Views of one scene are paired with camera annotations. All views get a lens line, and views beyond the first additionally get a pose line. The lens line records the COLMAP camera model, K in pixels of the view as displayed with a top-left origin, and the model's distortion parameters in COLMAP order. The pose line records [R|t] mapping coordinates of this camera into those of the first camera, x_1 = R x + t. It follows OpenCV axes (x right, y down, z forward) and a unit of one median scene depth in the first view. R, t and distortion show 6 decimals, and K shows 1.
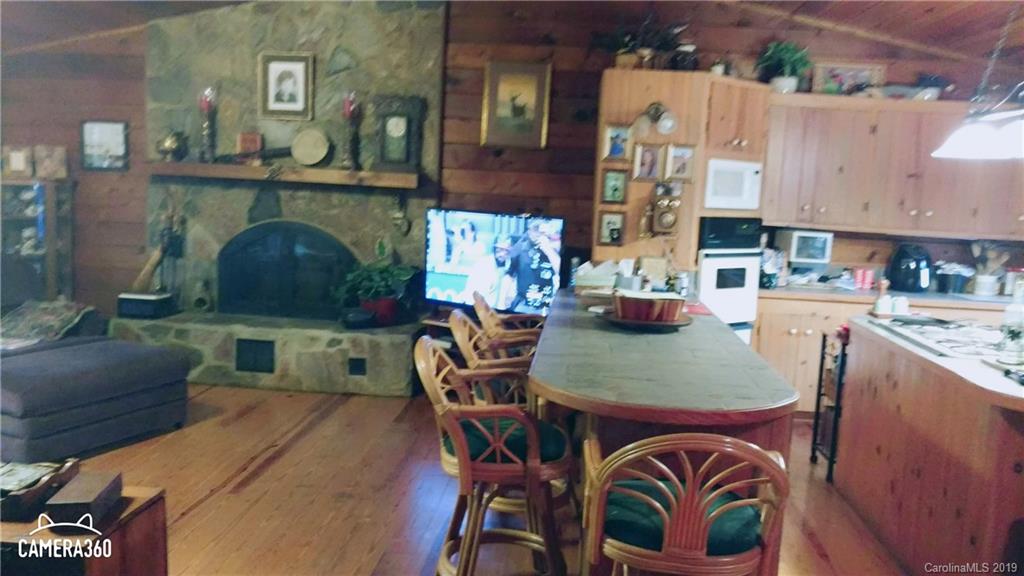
lens RADIAL K [[833.8, 0, 518.6], [0, 833.8, 293.4], [0, 0, 1]] dist [-0.039972, 0.098987]
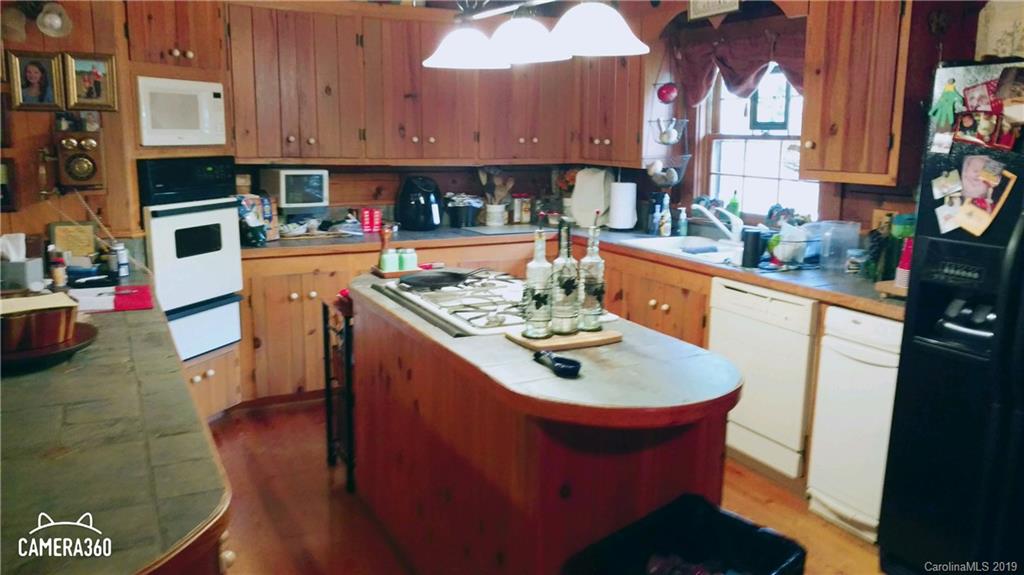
lens RADIAL K [[833.8, 0, 518.6], [0, 833.8, 292.9], [0, 0, 1]] dist [-0.039972, 0.098987]
pose [[0.852210, -0.137132, 0.504909, 0.120844], [0.095303, 0.989582, 0.107910, -0.025284], [-0.514446, -0.043843, 0.856401, 0.220947]]
